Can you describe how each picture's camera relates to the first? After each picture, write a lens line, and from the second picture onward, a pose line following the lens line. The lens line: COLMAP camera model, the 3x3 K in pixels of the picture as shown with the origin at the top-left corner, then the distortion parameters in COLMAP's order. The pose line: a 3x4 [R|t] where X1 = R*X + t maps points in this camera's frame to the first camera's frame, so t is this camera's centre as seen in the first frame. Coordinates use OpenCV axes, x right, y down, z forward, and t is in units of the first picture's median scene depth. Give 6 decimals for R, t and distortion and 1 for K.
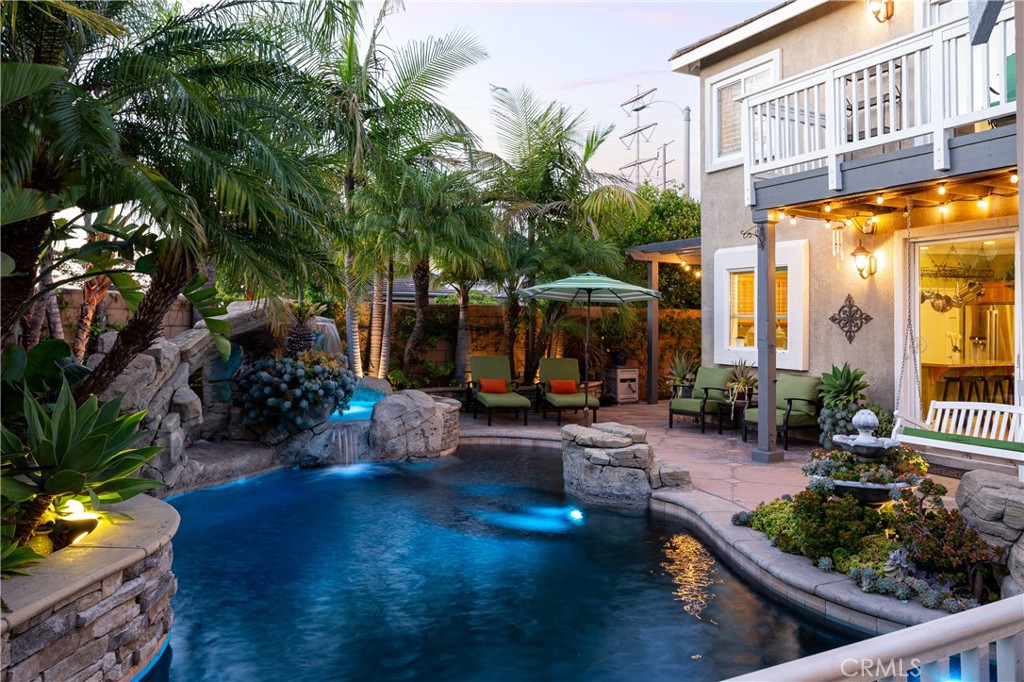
lens RADIAL K [[743.5, 0, 510.1], [0, 743.5, 300.6], [0, 0, 1]] dist [-0.003652, 0.004011]
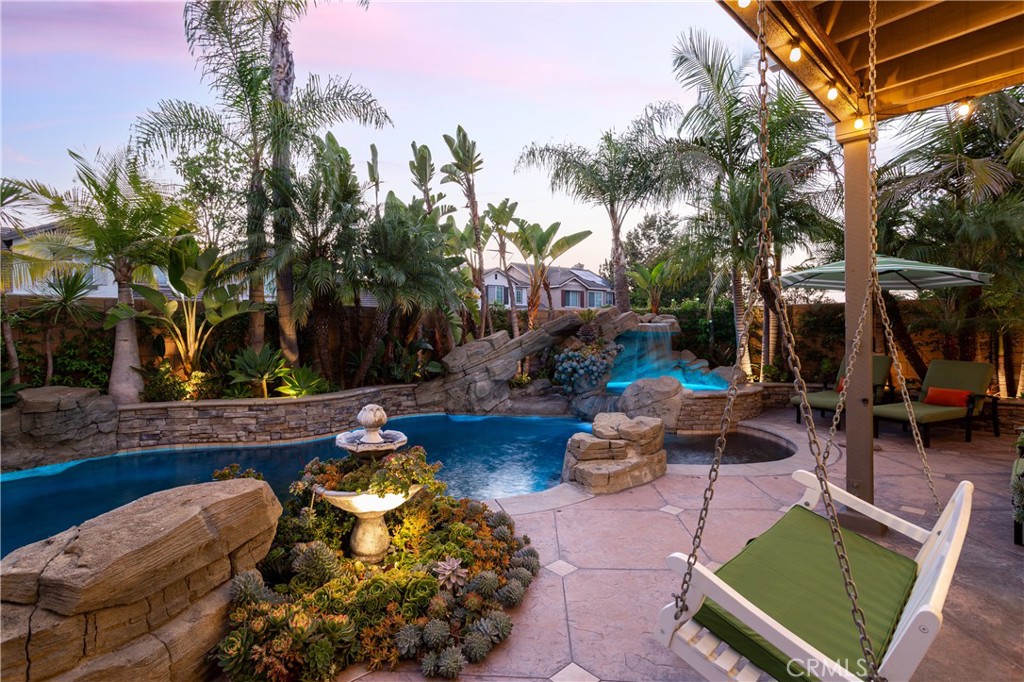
lens RADIAL K [[491.9, 0, 517.7], [0, 491.9, 331.7], [0, 0, 1]] dist [-0.058297, 0.032065]
pose [[0.273176, -0.007995, -0.961931, 0.617095], [0.037678, 0.999287, 0.002394, 0.037365], [0.961226, -0.036897, 0.273283, 0.579787]]
